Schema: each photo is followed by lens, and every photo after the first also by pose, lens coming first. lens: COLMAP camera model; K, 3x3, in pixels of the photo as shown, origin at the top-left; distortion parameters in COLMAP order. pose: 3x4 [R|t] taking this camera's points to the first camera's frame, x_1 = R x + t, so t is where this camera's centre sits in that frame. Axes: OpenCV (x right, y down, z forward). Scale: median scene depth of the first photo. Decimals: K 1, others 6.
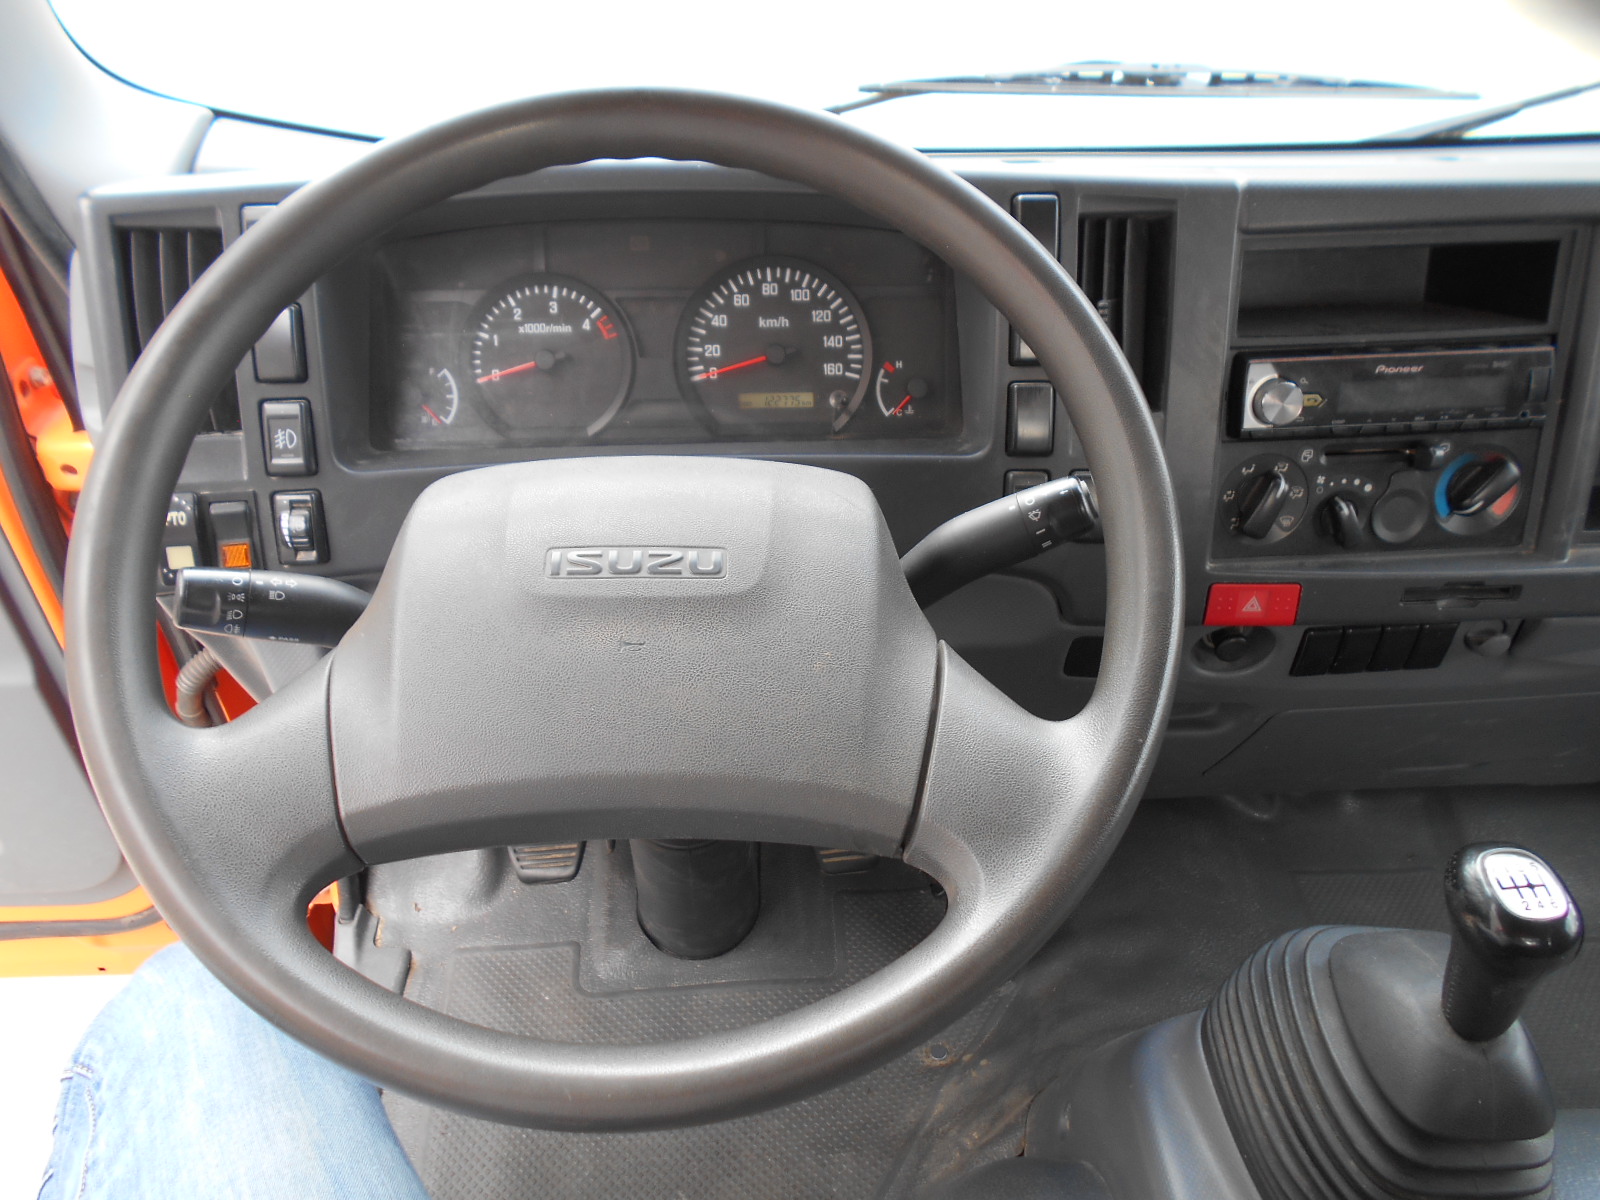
lens RADIAL K [[1228.8, 0, 789.8], [0, 1228.8, 597.1], [0, 0, 1]] dist [0.000068, 0.004550]
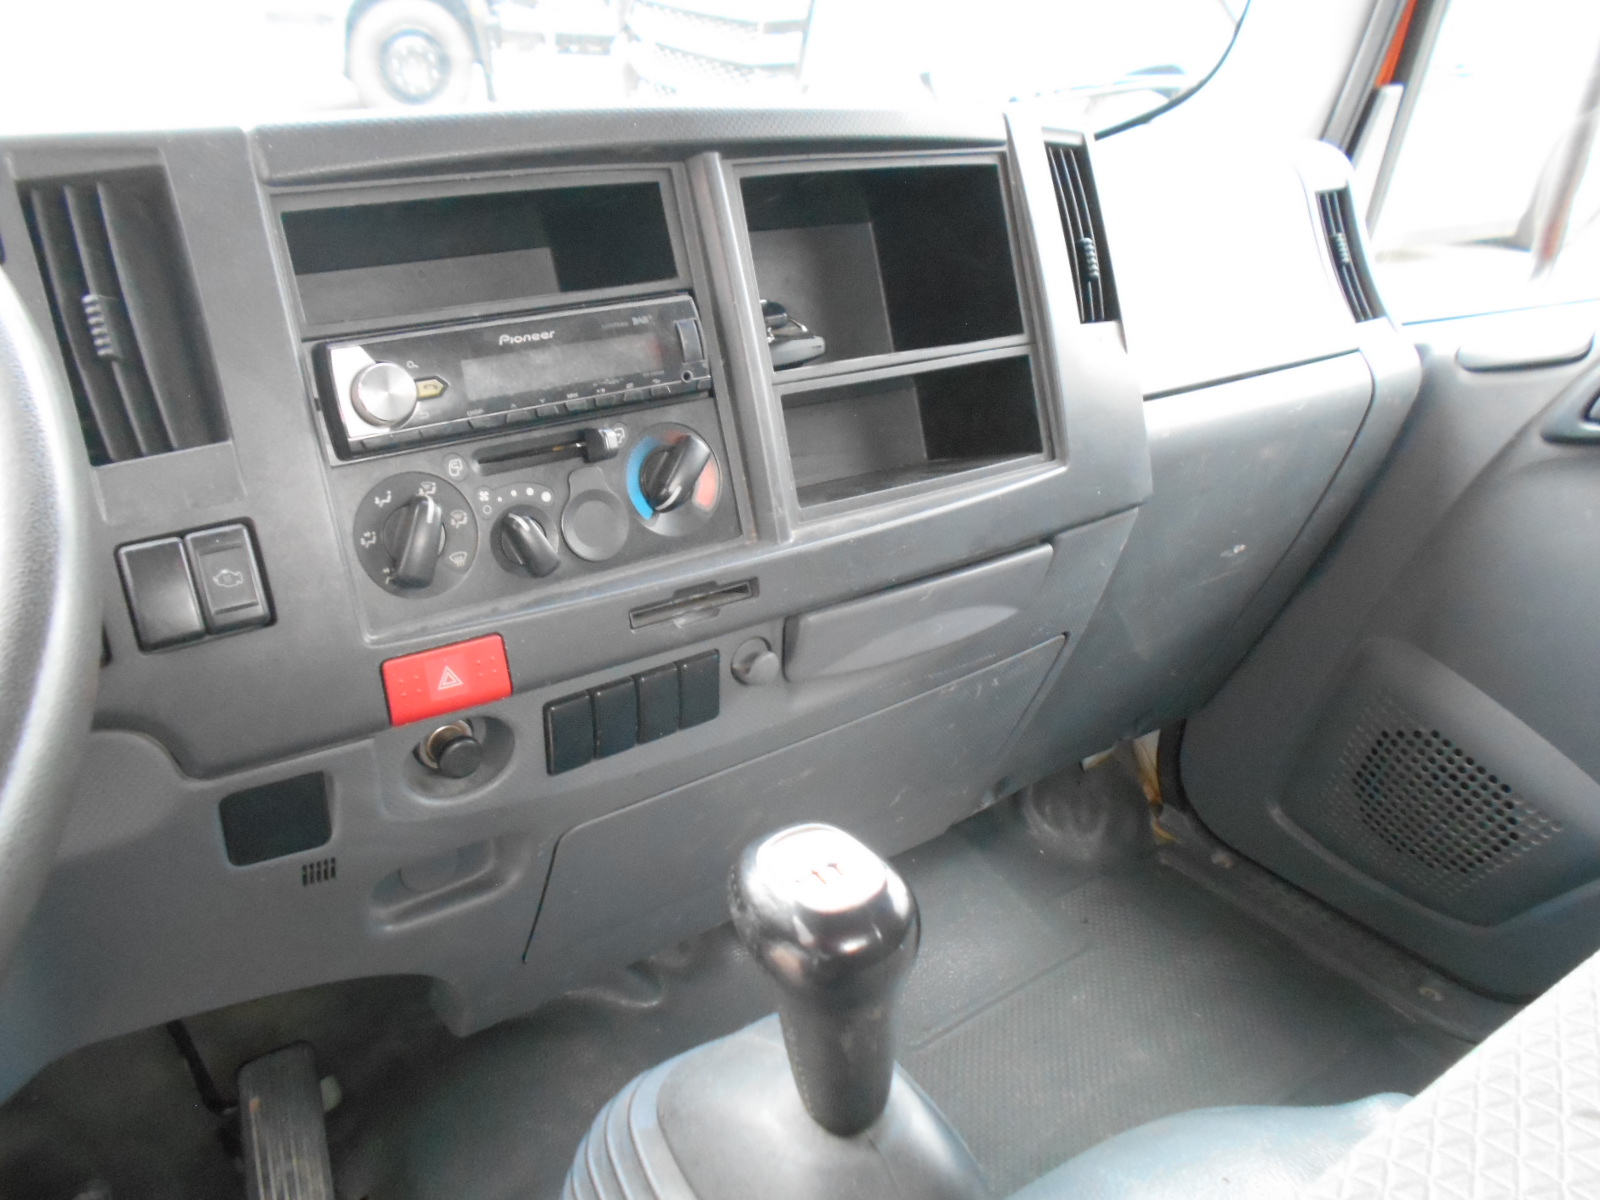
lens RADIAL K [[1228.8, 0, 789.8], [0, 1228.8, 597.1], [0, 0, 1]] dist [0.000068, 0.004550]
pose [[0.845429, -0.211153, 0.490575, 0.206196], [0.320425, 0.935388, -0.149593, 0.139815], [-0.427290, 0.283663, 0.858463, 0.282025]]
